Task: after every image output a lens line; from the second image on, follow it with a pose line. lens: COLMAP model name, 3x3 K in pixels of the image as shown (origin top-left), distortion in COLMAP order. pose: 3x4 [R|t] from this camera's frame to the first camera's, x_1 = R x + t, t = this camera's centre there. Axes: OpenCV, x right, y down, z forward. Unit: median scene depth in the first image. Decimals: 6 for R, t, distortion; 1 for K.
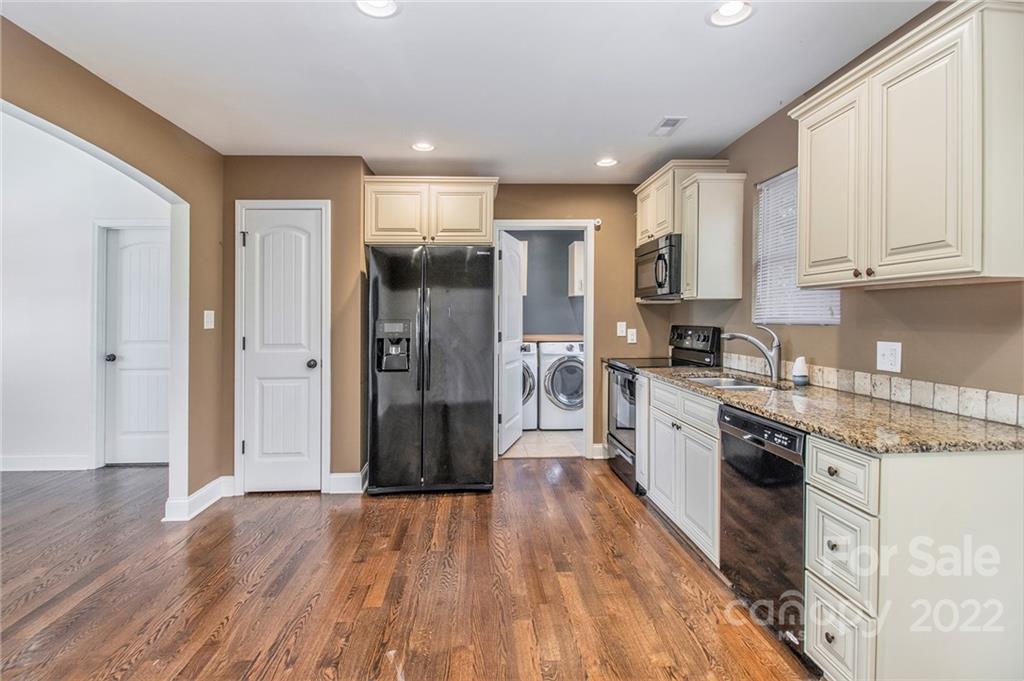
lens RADIAL K [[499.2, 0, 498.6], [0, 499.2, 321.1], [0, 0, 1]] dist [-0.009173, -0.001597]
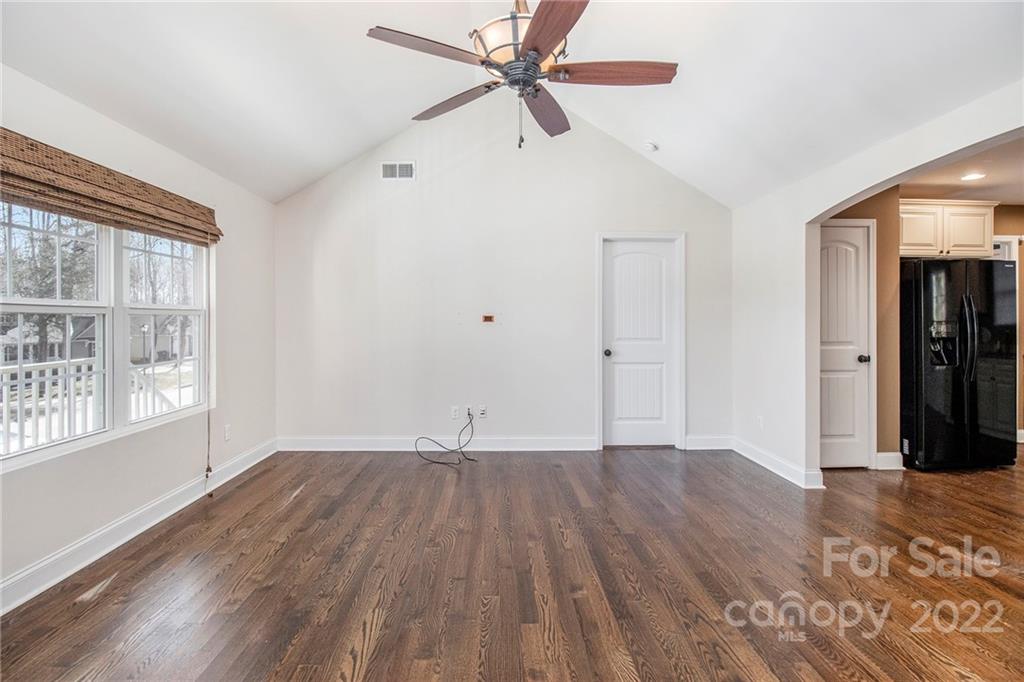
lens RADIAL K [[499.2, 0, 517.2], [0, 499.2, 318.2], [0, 0, 1]] dist [-0.009173, -0.001597]
pose [[0.999908, 0.009004, -0.010135, -1.131022], [-0.009092, 0.999920, -0.008745, 0.007822], [0.010056, 0.008837, 0.999910, -0.168686]]
